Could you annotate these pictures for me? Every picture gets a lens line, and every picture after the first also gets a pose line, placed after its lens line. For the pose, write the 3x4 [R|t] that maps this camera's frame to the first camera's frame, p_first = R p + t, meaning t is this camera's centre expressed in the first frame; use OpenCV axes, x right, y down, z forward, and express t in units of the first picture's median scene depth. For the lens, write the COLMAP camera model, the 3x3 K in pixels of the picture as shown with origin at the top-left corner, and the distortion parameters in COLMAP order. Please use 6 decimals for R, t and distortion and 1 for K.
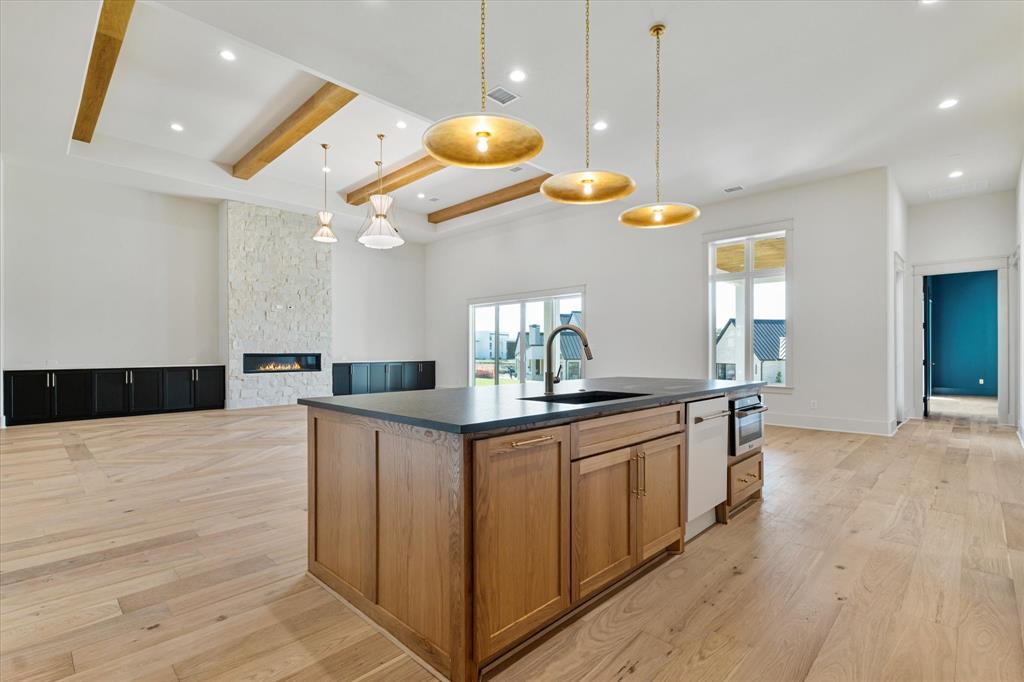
lens RADIAL K [[476.1, 0, 514.4], [0, 476.1, 351.0], [0, 0, 1]] dist [0.000251, 0.002757]
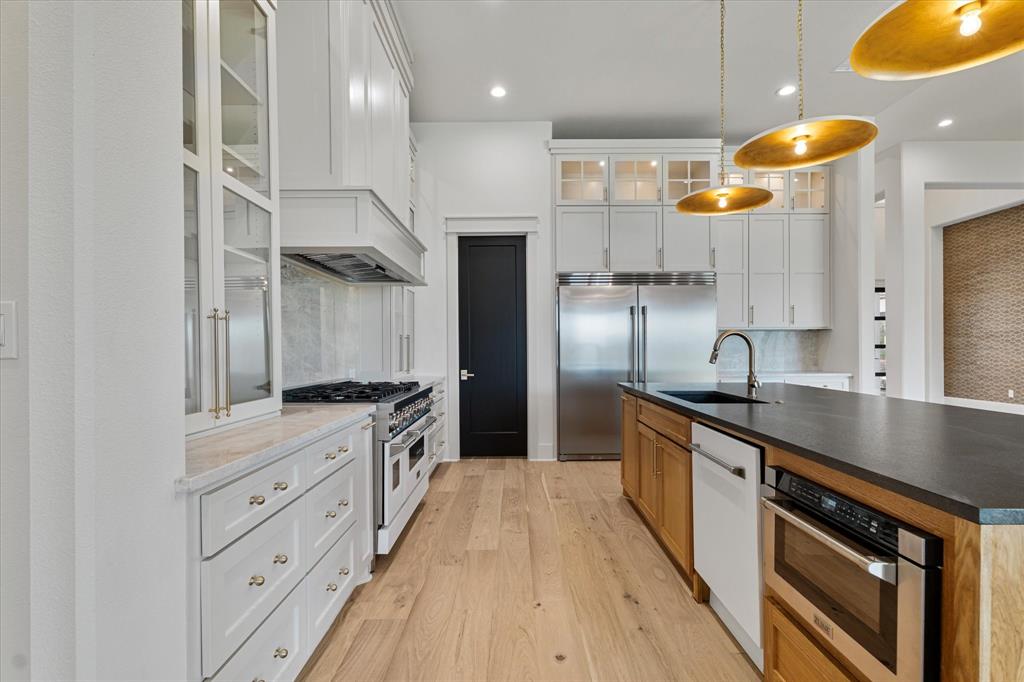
lens RADIAL K [[476.1, 0, 512.1], [0, 476.1, 347.7], [0, 0, 1]] dist [0.000251, 0.002757]
pose [[-0.720044, 0.005862, -0.693904, 0.321931], [0.005725, 0.999980, 0.002507, -0.005503], [0.693905, -0.002168, -0.720063, 0.383283]]
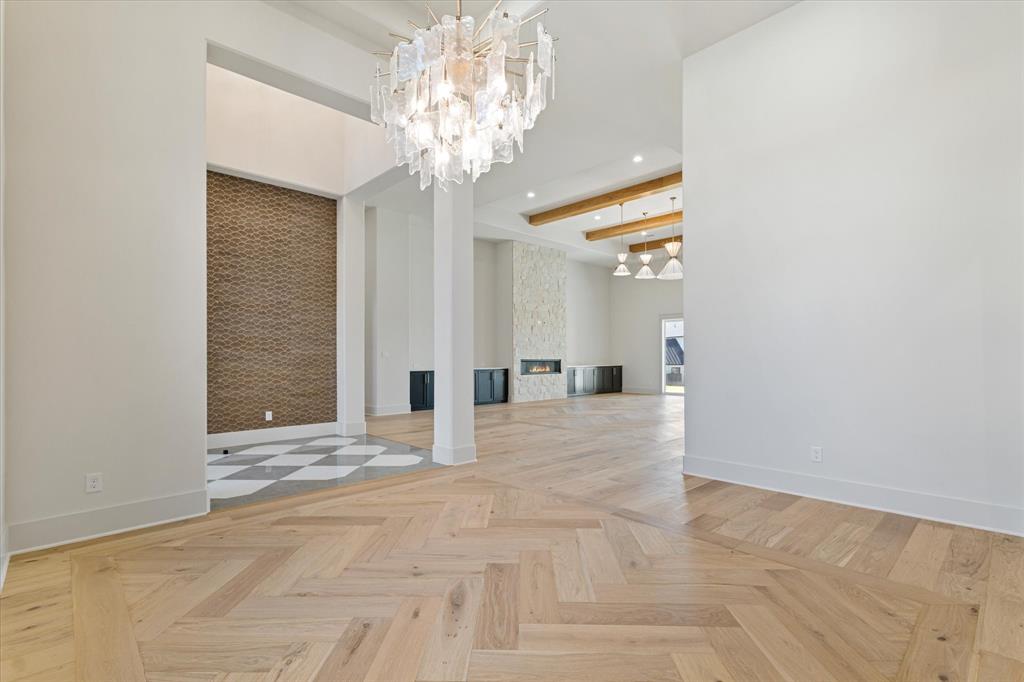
lens RADIAL K [[476.1, 0, 517.2], [0, 476.1, 349.3], [0, 0, 1]] dist [0.000251, 0.002757]
pose [[0.999368, 0.001099, -0.035516, -0.531157], [-0.001670, 0.999870, -0.016055, -0.001040], [0.035494, 0.016105, 0.999240, -0.280048]]
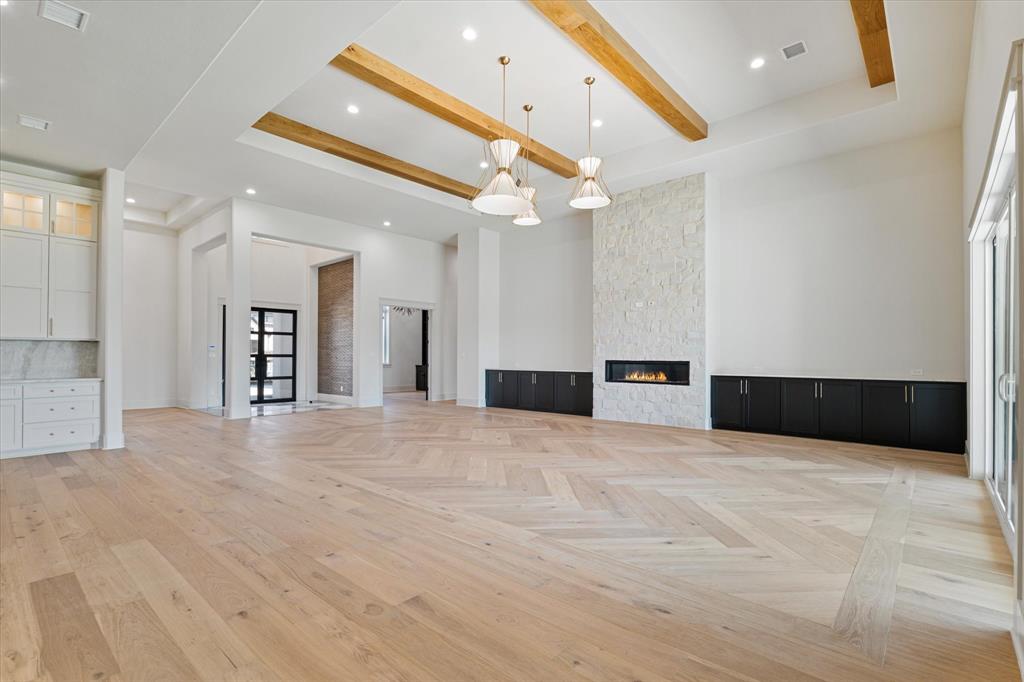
lens RADIAL K [[476.1, 0, 517.9], [0, 476.1, 350.5], [0, 0, 1]] dist [0.000251, 0.002757]
pose [[0.046483, -0.007666, -0.998890, 0.344753], [-0.001070, 0.999970, -0.007725, -0.006008], [0.998919, 0.001428, 0.046473, 0.784551]]
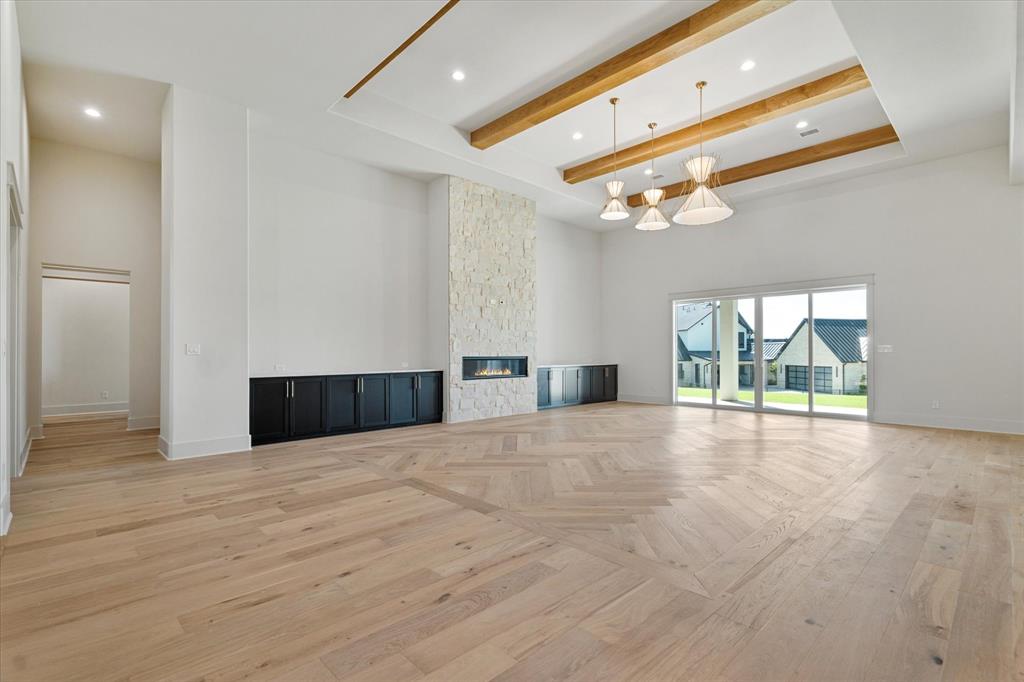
lens RADIAL K [[476.1, 0, 516.5], [0, 476.1, 345.9], [0, 0, 1]] dist [0.000251, 0.002757]
pose [[0.999404, 0.002475, -0.034440, -0.442192], [-0.002864, 0.999932, -0.011265, -0.004301], [0.034410, 0.011357, 0.999343, 0.157741]]
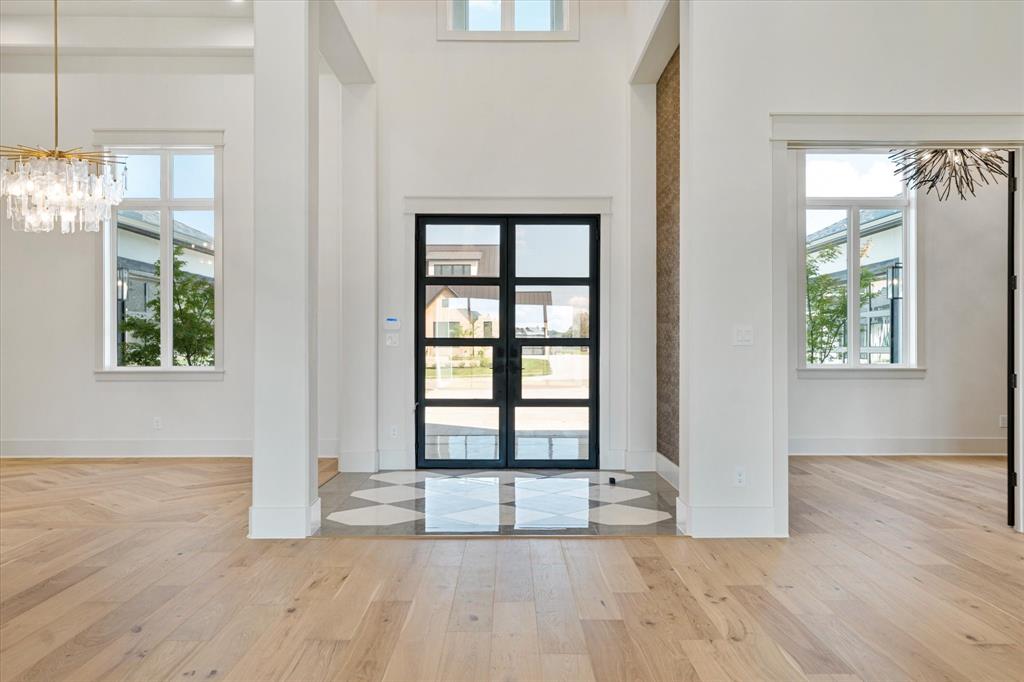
lens RADIAL K [[830.6, 0, 517.5], [0, 830.6, 341.7], [0, 0, 1]] dist [-0.015067, 0.010378]
pose [[-0.712676, 0.004081, -0.701482, -0.355529], [0.004393, 0.999989, 0.001354, -0.002812], [0.701480, -0.002117, -0.712686, 0.759757]]
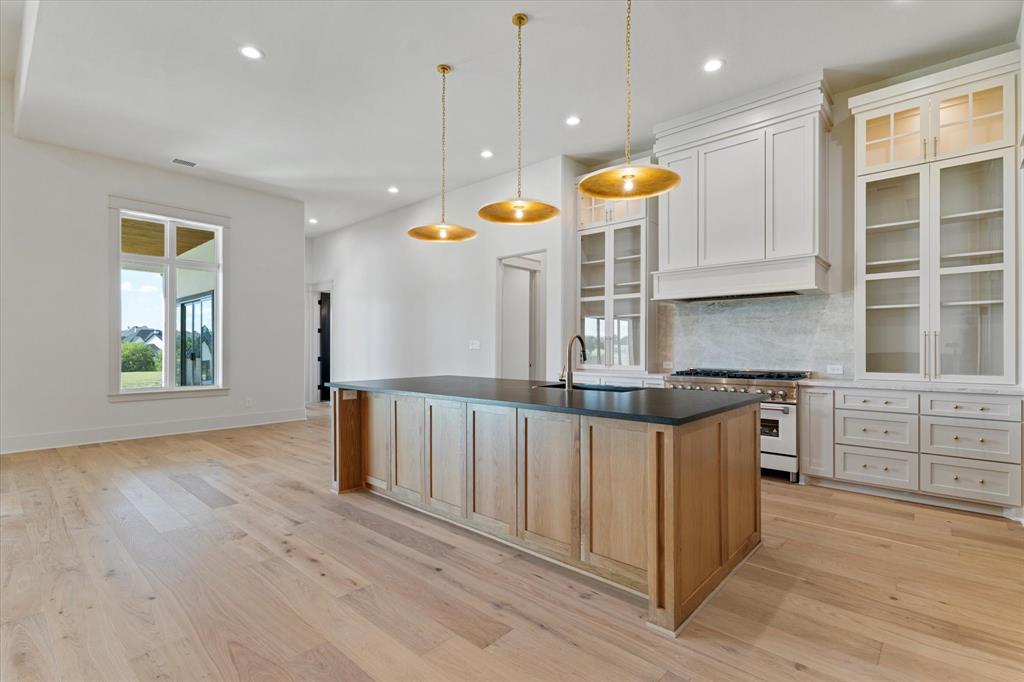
lens RADIAL K [[476.1, 0, 520.4], [0, 476.1, 345.9], [0, 0, 1]] dist [0.000251, 0.002757]
pose [[-0.037098, 0.013985, 0.999214, -0.310923], [-0.004841, 0.999888, -0.014174, -0.001457], [-0.999300, -0.005363, -0.037026, 0.326042]]
